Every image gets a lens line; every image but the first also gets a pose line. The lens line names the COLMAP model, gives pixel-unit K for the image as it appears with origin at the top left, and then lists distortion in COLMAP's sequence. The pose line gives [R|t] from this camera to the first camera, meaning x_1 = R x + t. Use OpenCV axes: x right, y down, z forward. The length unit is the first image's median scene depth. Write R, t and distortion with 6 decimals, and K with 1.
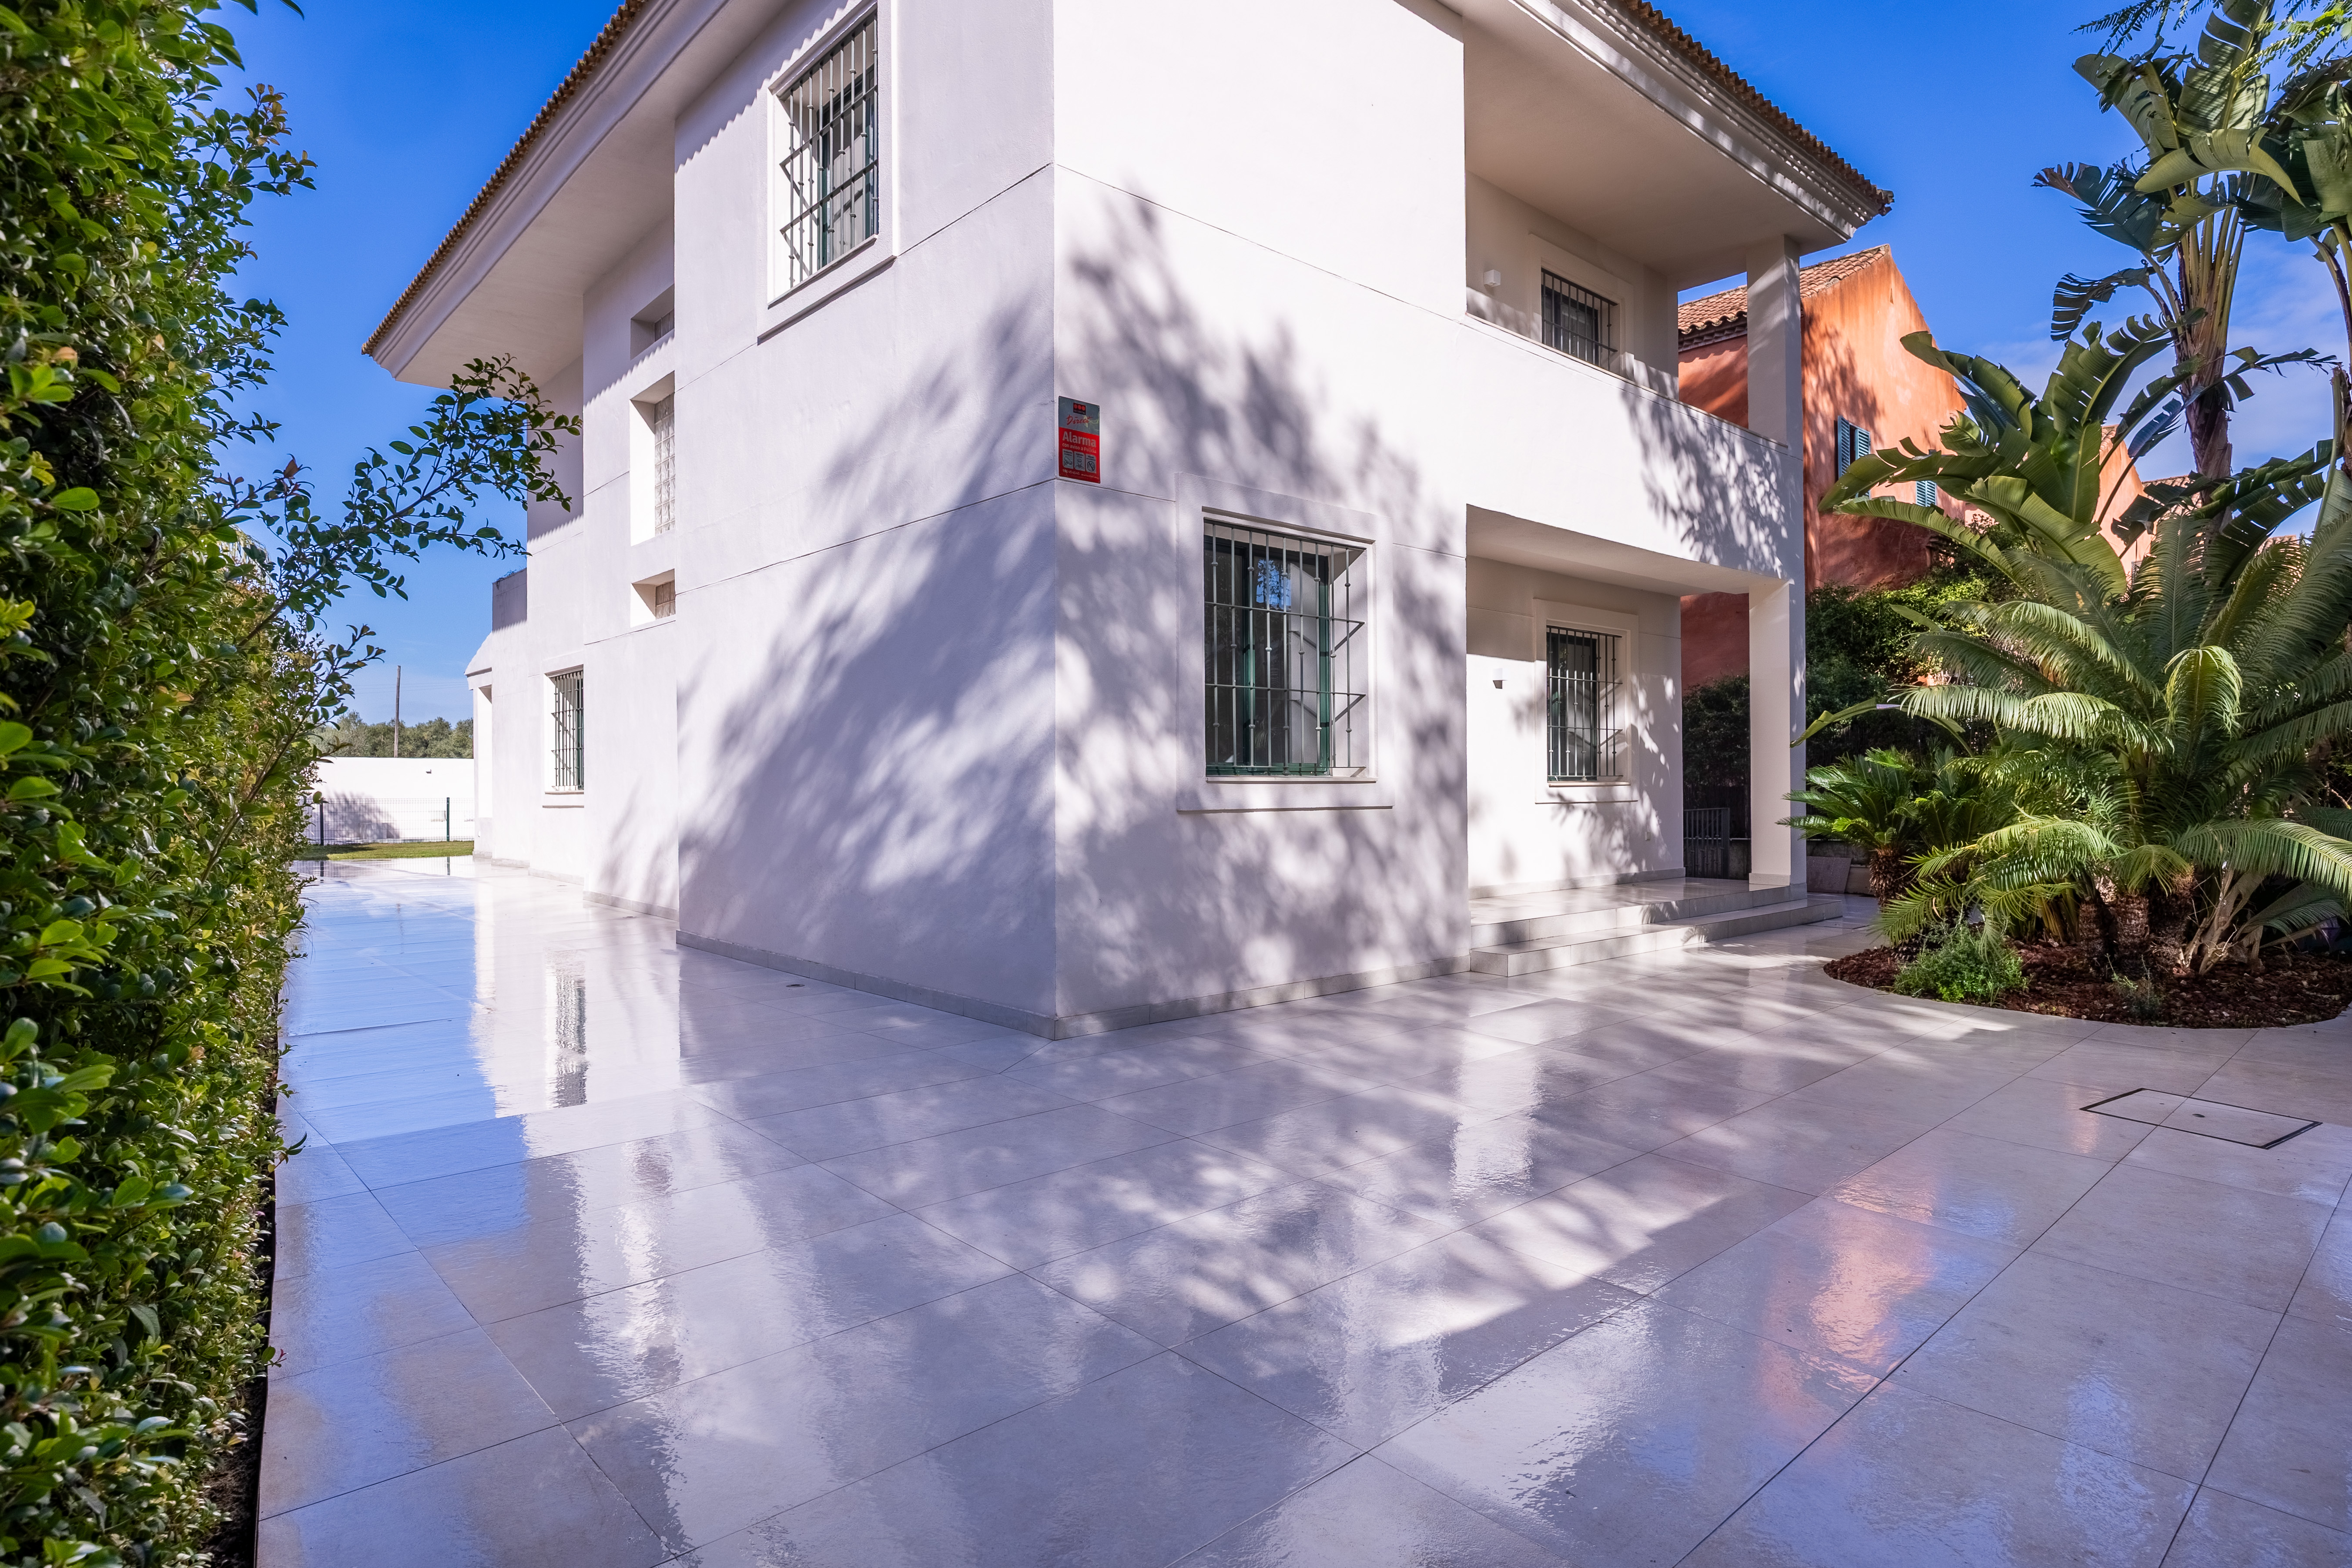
lens RADIAL K [[1338.2, 0, 1176.0], [0, 1338.2, 784.0], [0, 0, 1]] dist [-0.002343, -0.001929]
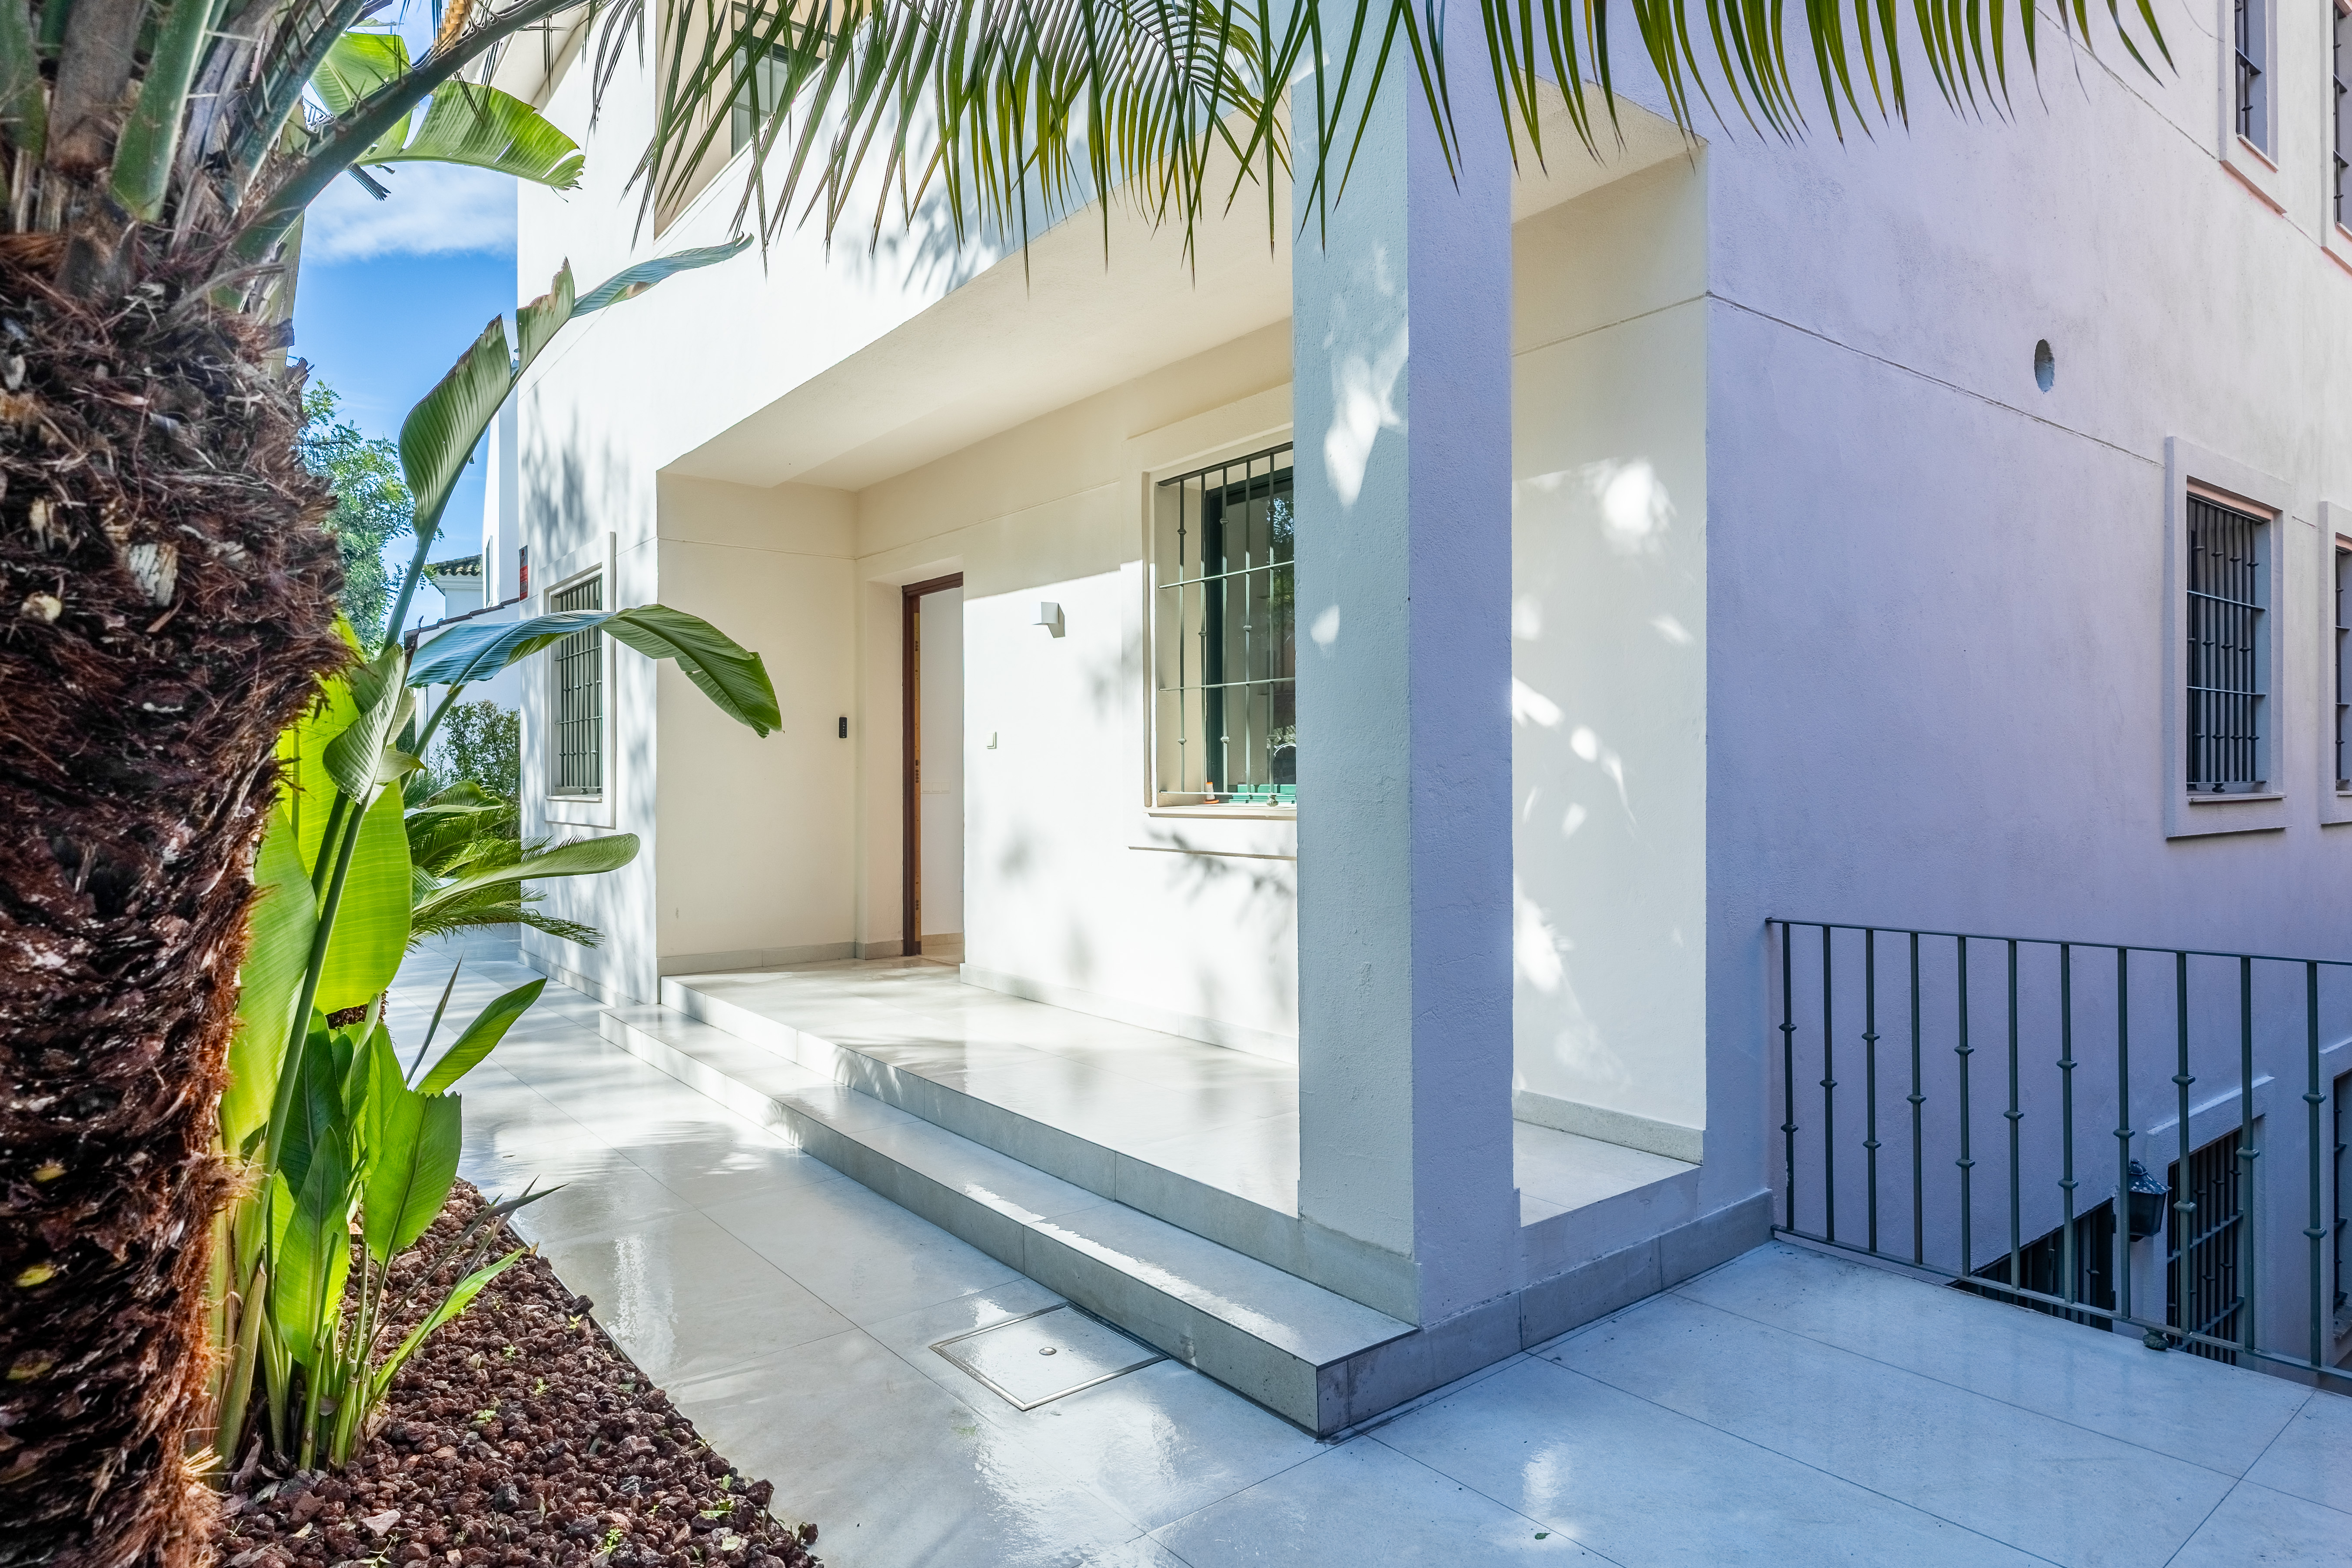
lens RADIAL K [[1338.3, 0, 1176.0], [0, 1338.3, 784.0], [0, 0, 1]] dist [-0.002343, -0.001929]
pose [[-0.108053, -0.002099, -0.994143, 0.766549], [-0.001580, 0.999997, -0.001940, -0.010368], [0.994144, 0.001361, -0.108056, 1.069011]]
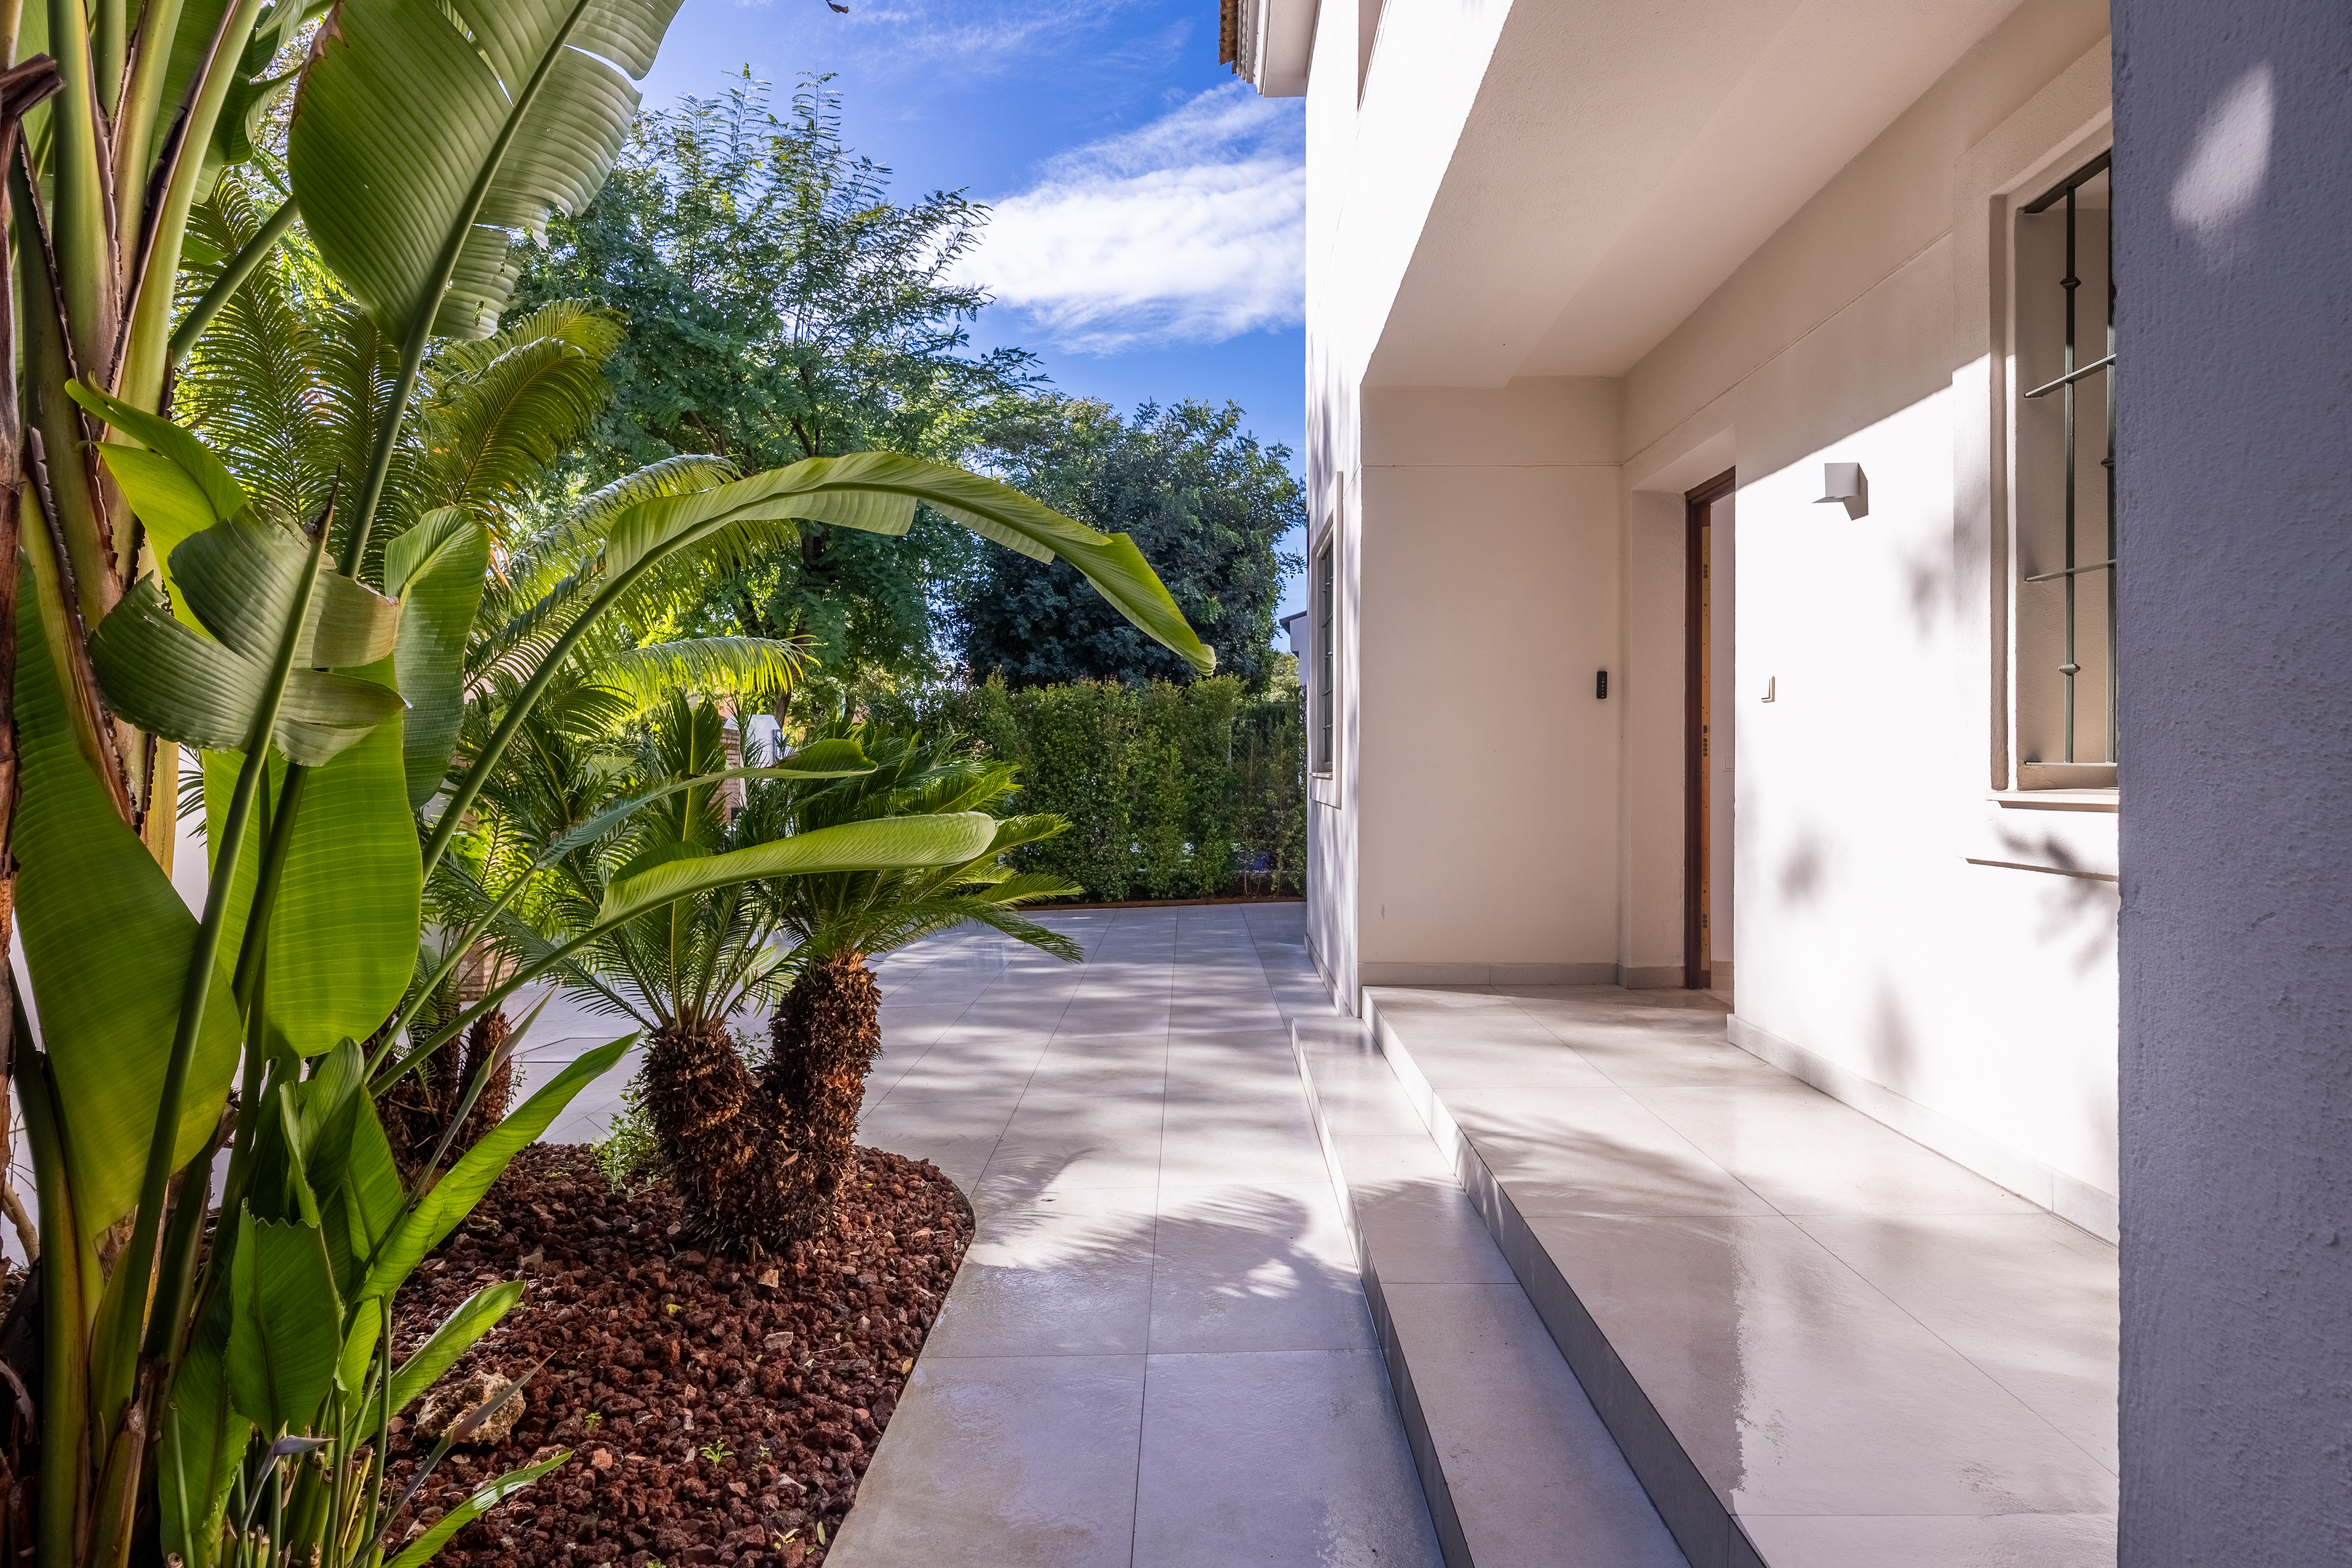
lens RADIAL K [[1321.7, 0, 1131.2], [0, 1321.7, 753.1], [0, 0, 1]] dist [-0.003948, -0.001946]
pose [[-0.735681, -0.011589, -0.677229, 0.590797], [-0.005806, 0.999925, -0.010804, -0.006474], [0.677304, -0.004016, -0.735693, 1.083584]]
